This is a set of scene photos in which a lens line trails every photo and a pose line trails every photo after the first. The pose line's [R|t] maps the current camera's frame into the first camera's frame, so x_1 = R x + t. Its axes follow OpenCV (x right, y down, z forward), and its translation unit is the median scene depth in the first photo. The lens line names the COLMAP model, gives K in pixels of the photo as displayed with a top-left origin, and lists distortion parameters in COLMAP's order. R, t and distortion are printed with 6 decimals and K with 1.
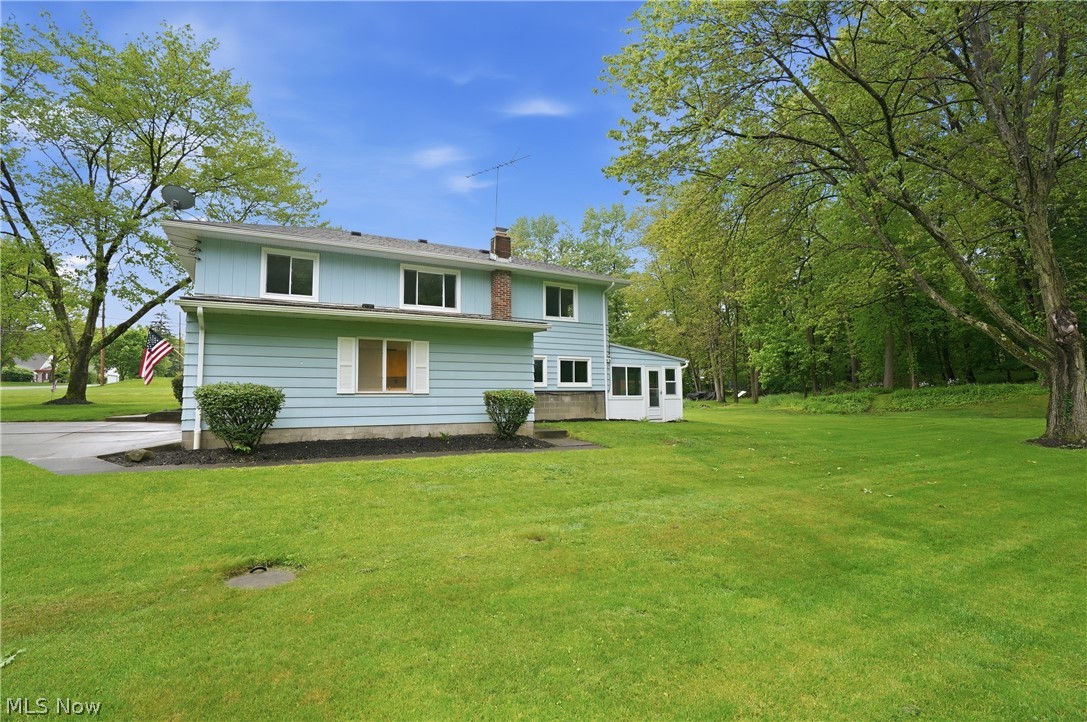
lens RADIAL K [[502.6, 0, 540.4], [0, 502.6, 365.2], [0, 0, 1]] dist [-0.070454, 0.027842]
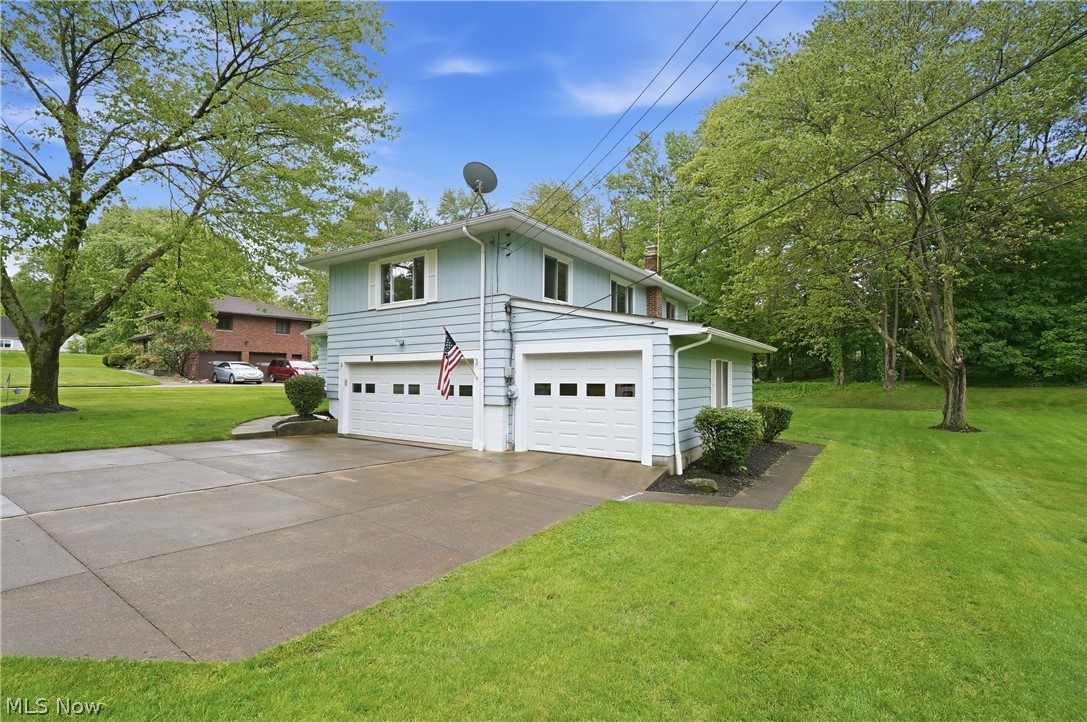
lens RADIAL K [[502.6, 0, 540.4], [0, 502.6, 365.2], [0, 0, 1]] dist [-0.070454, 0.027842]
pose [[0.893866, 0.025184, 0.447626, -0.385292], [-0.043102, 0.998624, 0.029887, -0.018846], [-0.446257, -0.046009, 0.893722, 0.061721]]
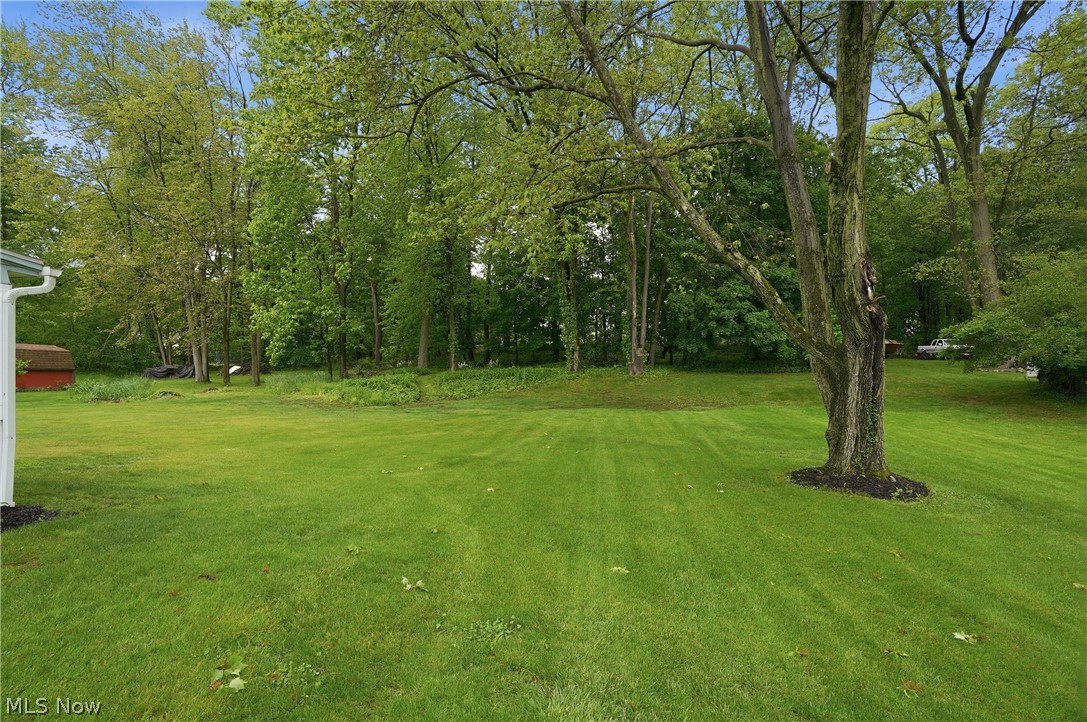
lens RADIAL K [[502.6, 0, 540.4], [0, 502.6, 365.2], [0, 0, 1]] dist [-0.070454, 0.027842]
pose [[0.581442, 0.018248, 0.813384, 0.146183], [-0.062948, 0.997761, 0.022613, 0.011281], [-0.811149, -0.064349, 0.581288, 0.398032]]
